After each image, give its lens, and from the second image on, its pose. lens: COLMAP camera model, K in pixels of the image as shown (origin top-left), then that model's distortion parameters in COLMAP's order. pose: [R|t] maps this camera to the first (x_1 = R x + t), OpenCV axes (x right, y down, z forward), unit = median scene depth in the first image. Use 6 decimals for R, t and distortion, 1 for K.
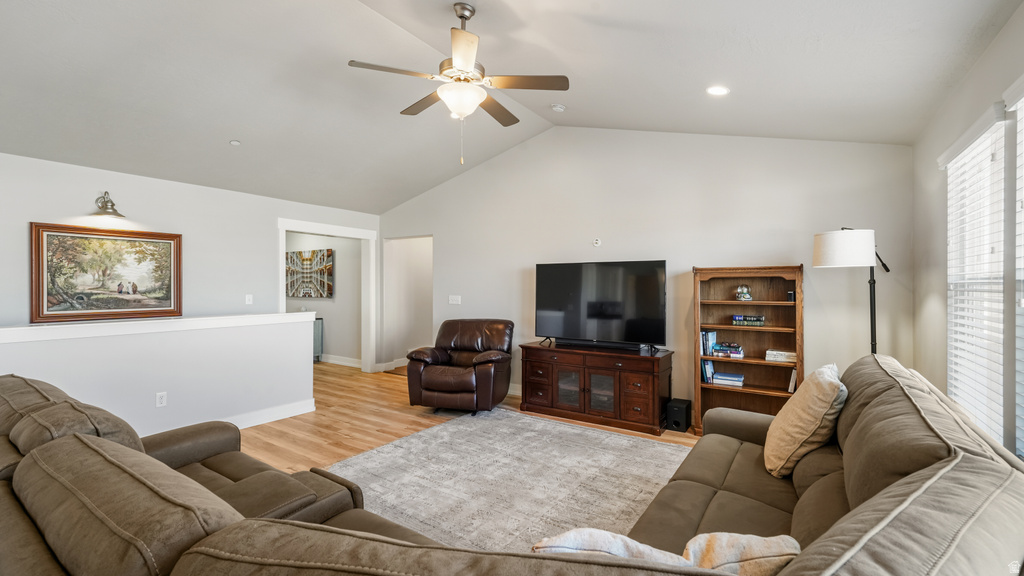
lens RADIAL K [[441.0, 0, 511.0], [0, 441.0, 286.4], [0, 0, 1]] dist [0.001574, 0.000139]
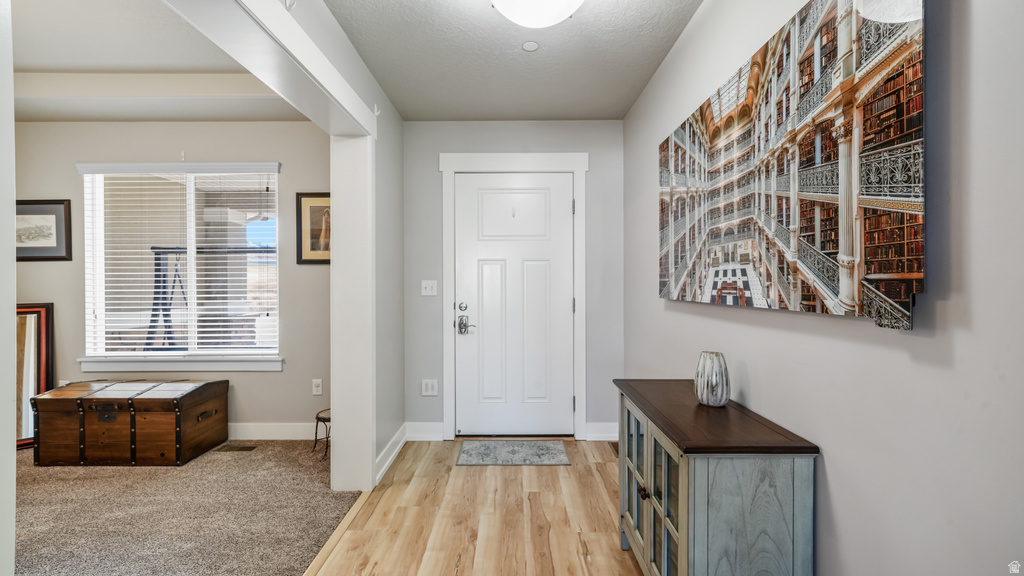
lens RADIAL K [[430.3, 0, 511.9], [0, 430.3, 286.8], [0, 0, 1]] dist [0.000942, 0.000025]
pose [[0.555300, 0.004373, -0.831638, -0.360979], [-0.000377, 0.999987, 0.005006, 0.014796], [0.831650, -0.002466, 0.555295, 0.824417]]
